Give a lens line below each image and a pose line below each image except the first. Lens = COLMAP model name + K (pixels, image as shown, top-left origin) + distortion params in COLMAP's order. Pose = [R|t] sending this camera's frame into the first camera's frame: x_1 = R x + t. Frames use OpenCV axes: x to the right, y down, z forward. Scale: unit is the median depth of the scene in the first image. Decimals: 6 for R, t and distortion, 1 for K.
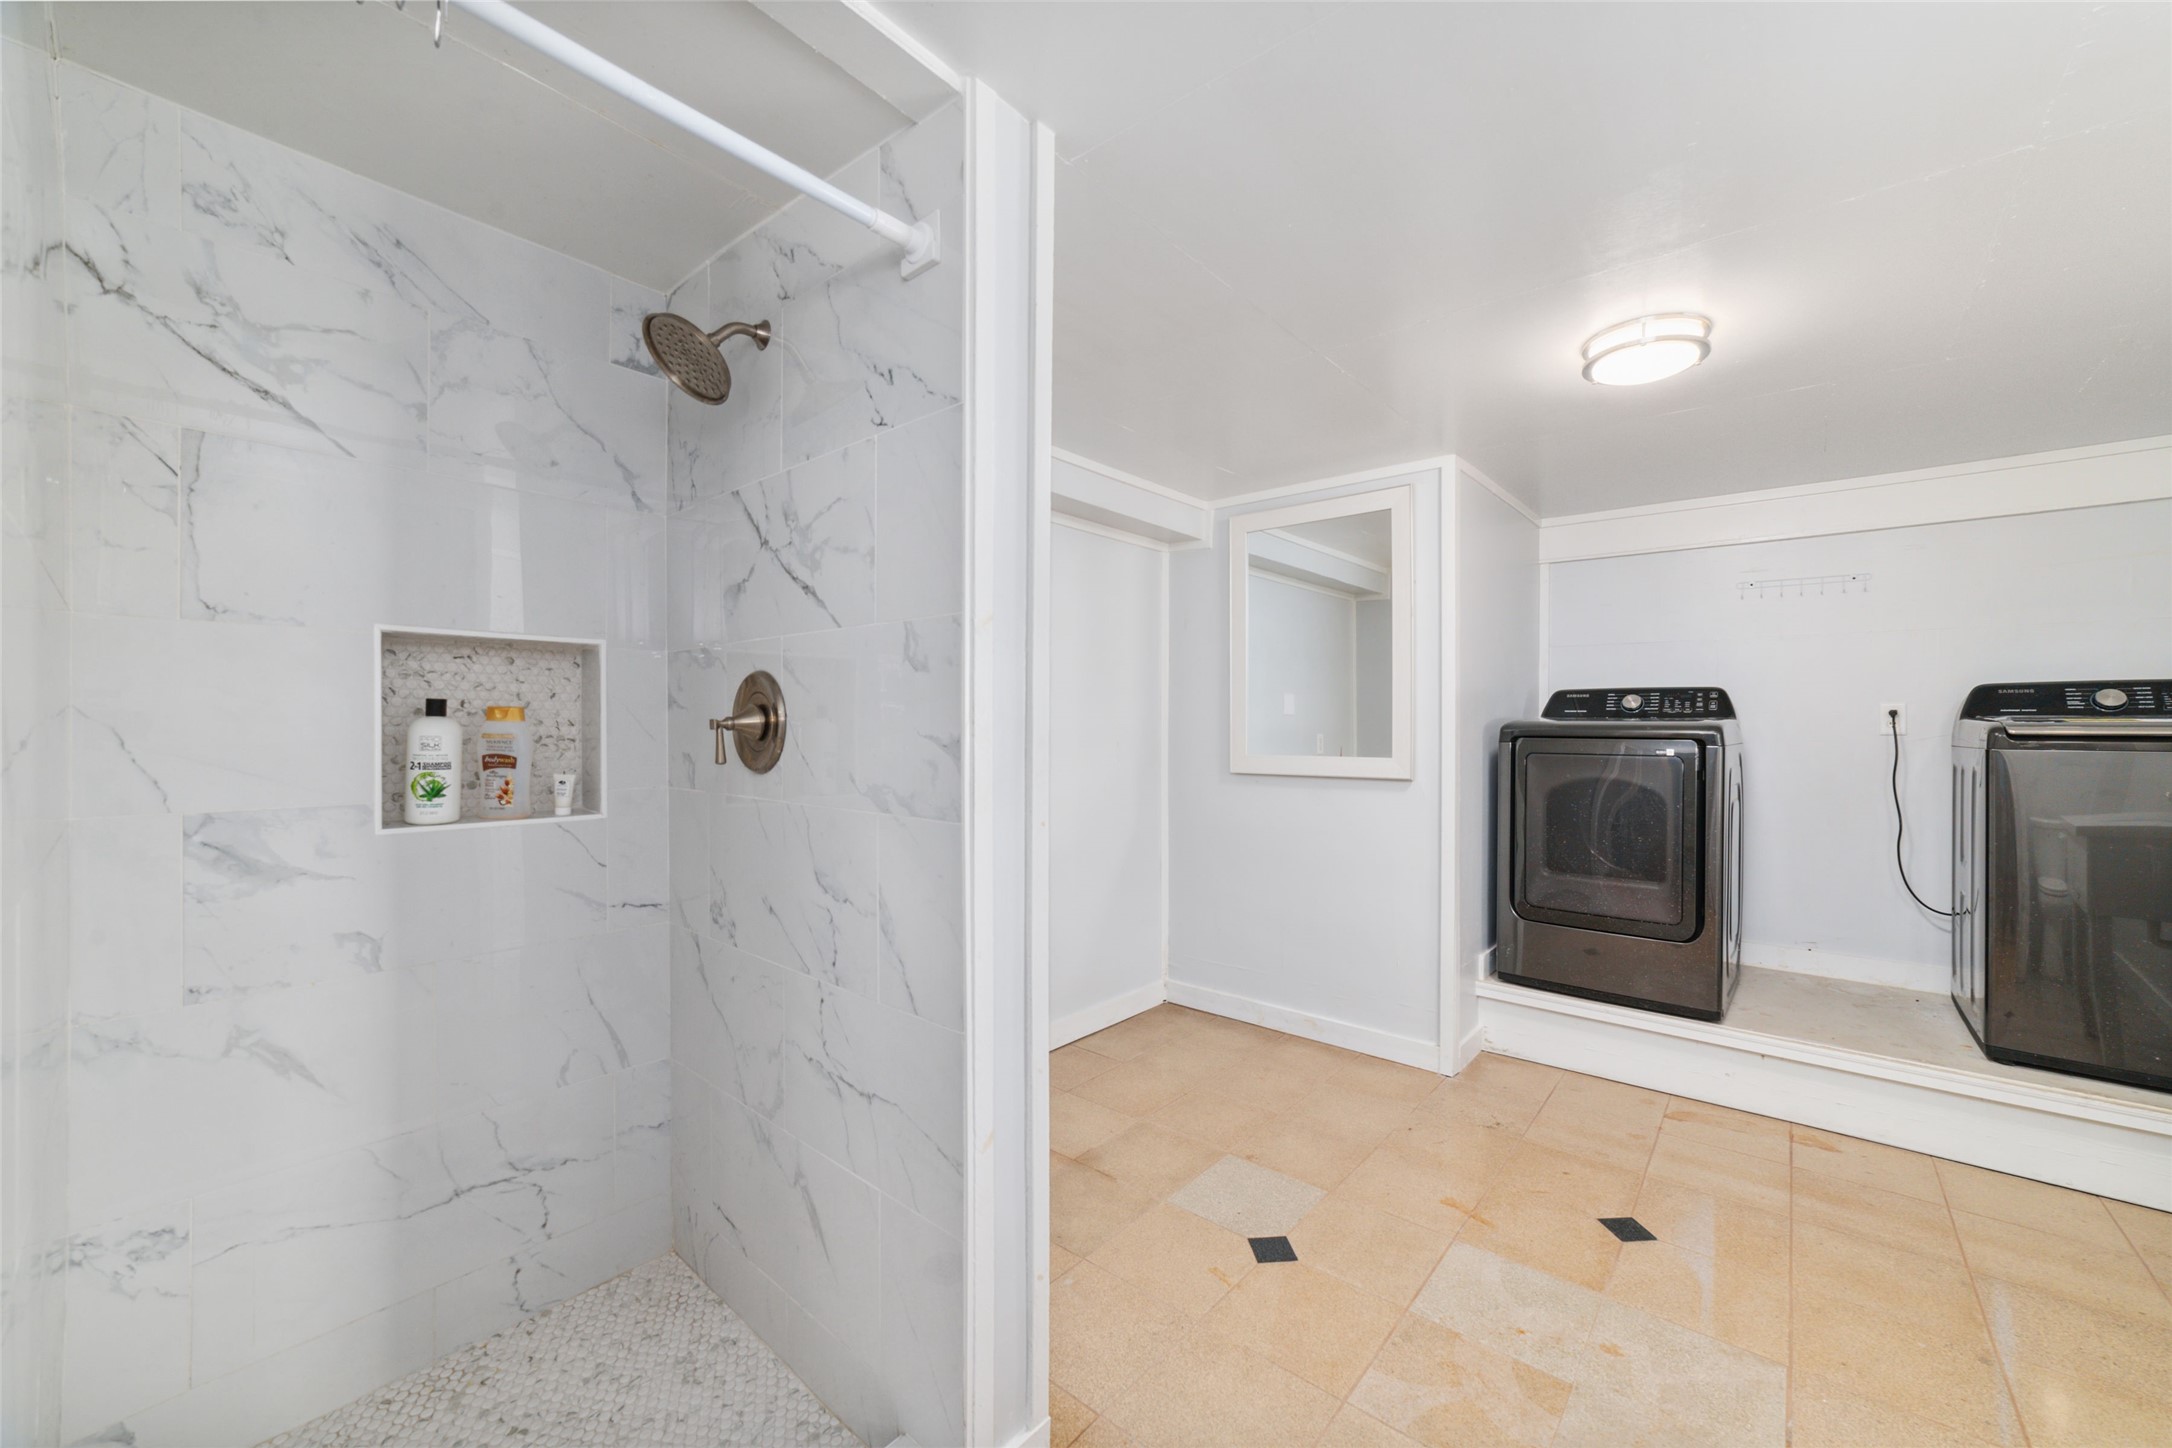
lens RADIAL K [[825.9, 0, 1086.0], [0, 825.9, 724.0], [0, 0, 1]] dist [-0.000311, 0.000013]
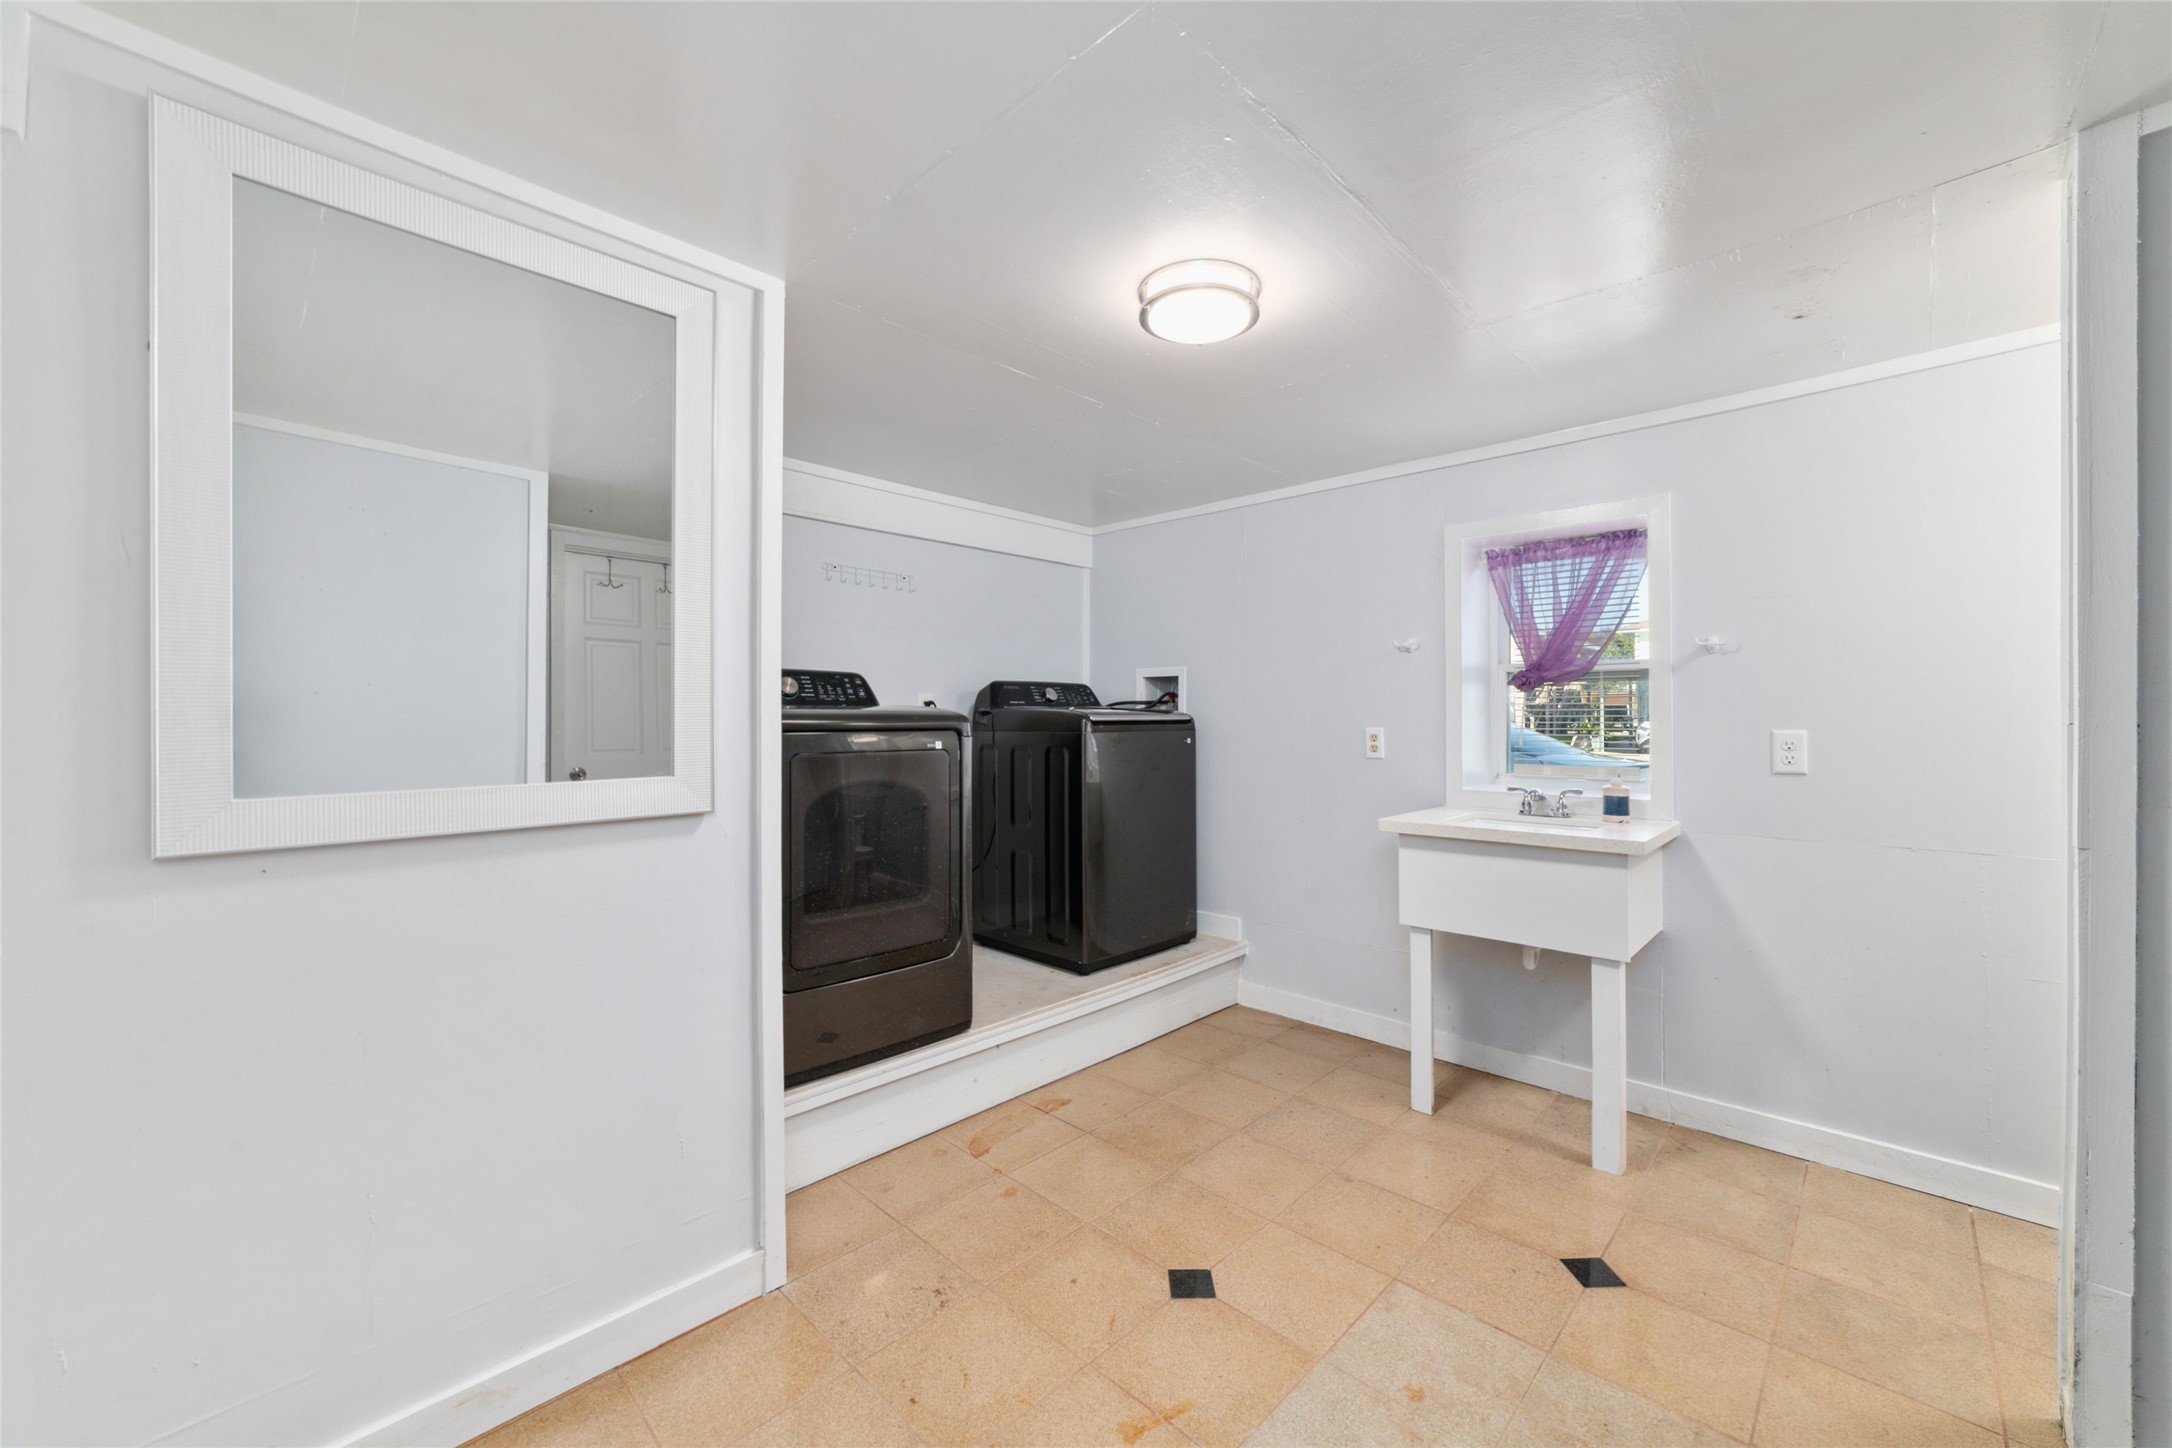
lens RADIAL K [[856.1, 0, 1089.8], [0, 856.1, 710.4], [0, 0, 1]] dist [-0.001627, -0.000014]
pose [[0.041426, 0.000282, 0.999142, -0.200858], [-0.002084, 0.999998, -0.000196, -0.003636], [-0.999139, -0.002074, 0.041426, 0.798629]]
